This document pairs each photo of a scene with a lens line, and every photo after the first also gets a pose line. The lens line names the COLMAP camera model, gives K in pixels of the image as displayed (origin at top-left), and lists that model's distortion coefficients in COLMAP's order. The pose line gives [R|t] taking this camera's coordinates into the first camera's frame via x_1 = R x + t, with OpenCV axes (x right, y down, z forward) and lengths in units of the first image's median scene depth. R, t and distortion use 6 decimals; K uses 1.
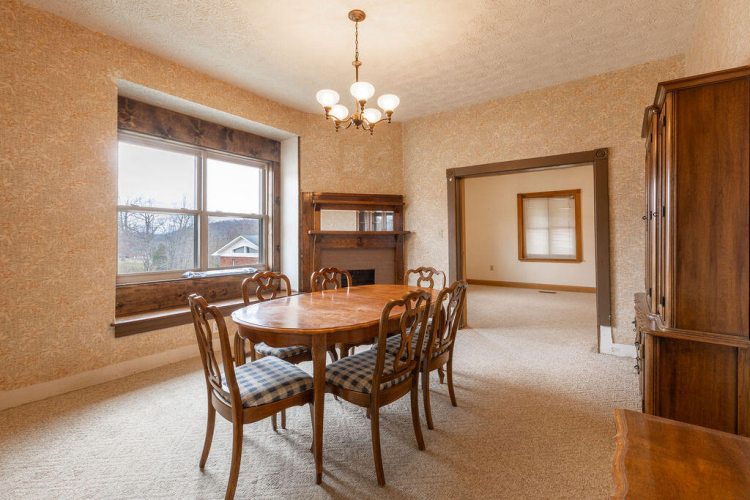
lens RADIAL K [[334.1, 0, 374.9], [0, 334.1, 236.3], [0, 0, 1]] dist [-0.001959, 0.000137]
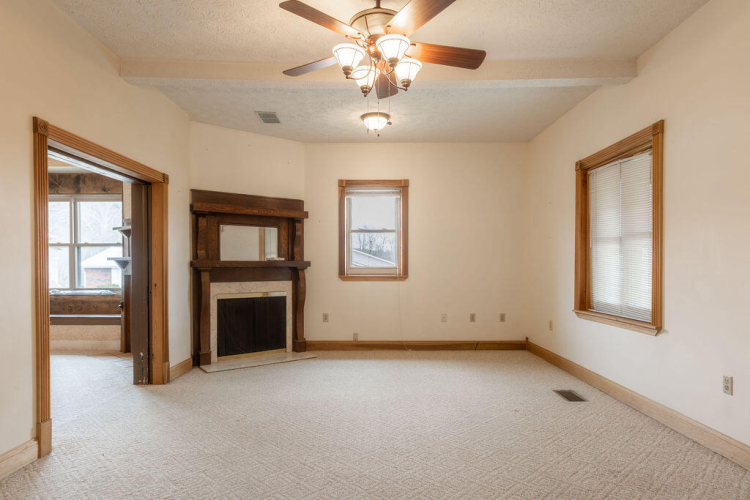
lens RADIAL K [[425.7, 0, 373.9], [0, 425.7, 270.4], [0, 0, 1]] dist [0.000433, -0.000205]
pose [[0.600525, 0.007193, -0.799574, 1.312443], [0.003339, 0.999928, 0.011503, 0.011554], [0.799599, -0.009577, 0.600457, 0.827879]]
